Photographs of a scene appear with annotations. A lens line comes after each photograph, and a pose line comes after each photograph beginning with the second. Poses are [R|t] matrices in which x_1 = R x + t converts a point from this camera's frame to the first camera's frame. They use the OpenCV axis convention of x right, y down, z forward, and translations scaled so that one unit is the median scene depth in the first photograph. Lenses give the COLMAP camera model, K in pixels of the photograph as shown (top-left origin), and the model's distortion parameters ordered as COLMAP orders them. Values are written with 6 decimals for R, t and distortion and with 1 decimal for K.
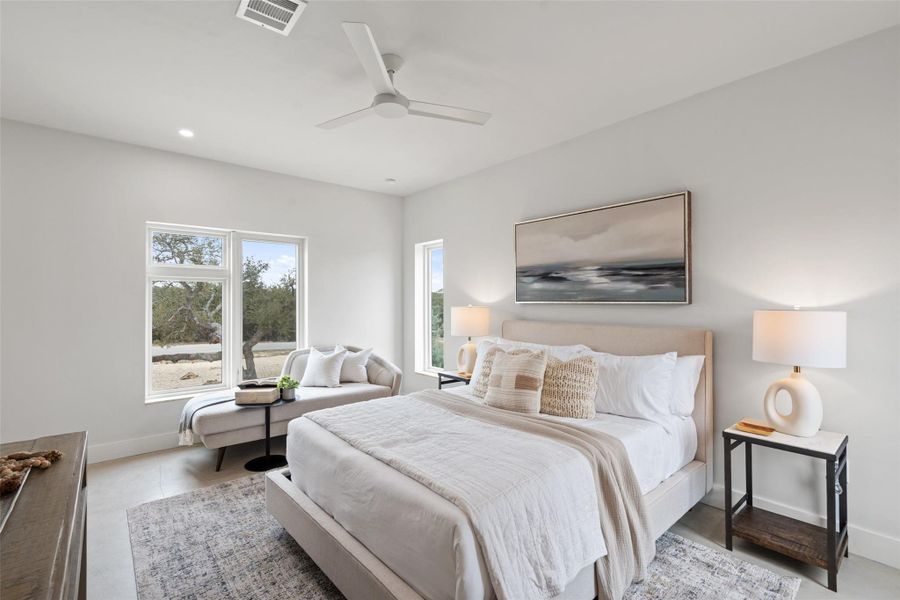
lens RADIAL K [[405.6, 0, 450.2], [0, 405.6, 298.9], [0, 0, 1]] dist [-0.004107, -0.000158]
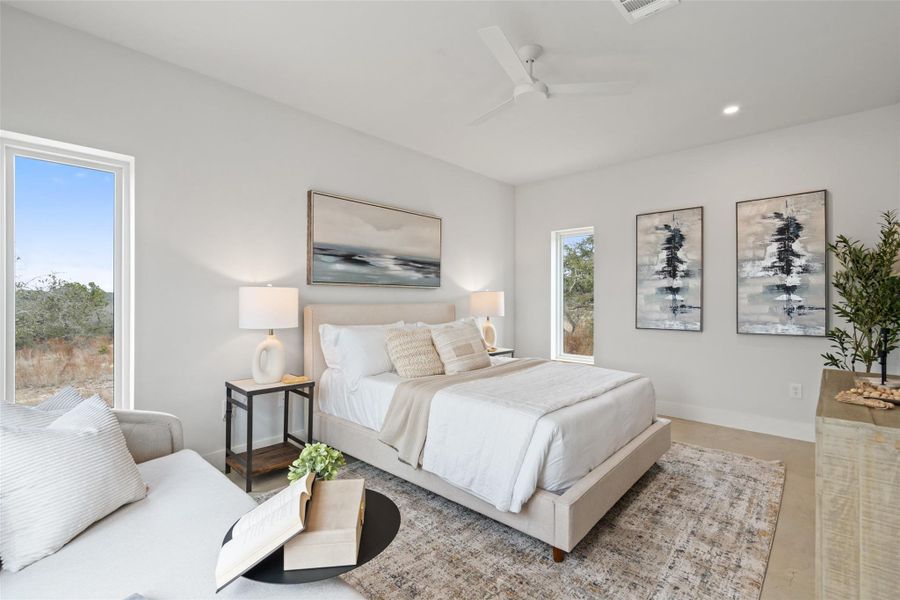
lens RADIAL K [[405.6, 0, 450.2], [0, 405.6, 299.6], [0, 0, 1]] dist [-0.004107, -0.000158]
pose [[-0.114920, 0.000445, 0.993375, -0.854656], [-0.006684, 0.999977, -0.001221, 0.049515], [-0.993352, -0.006780, -0.114915, 0.964910]]
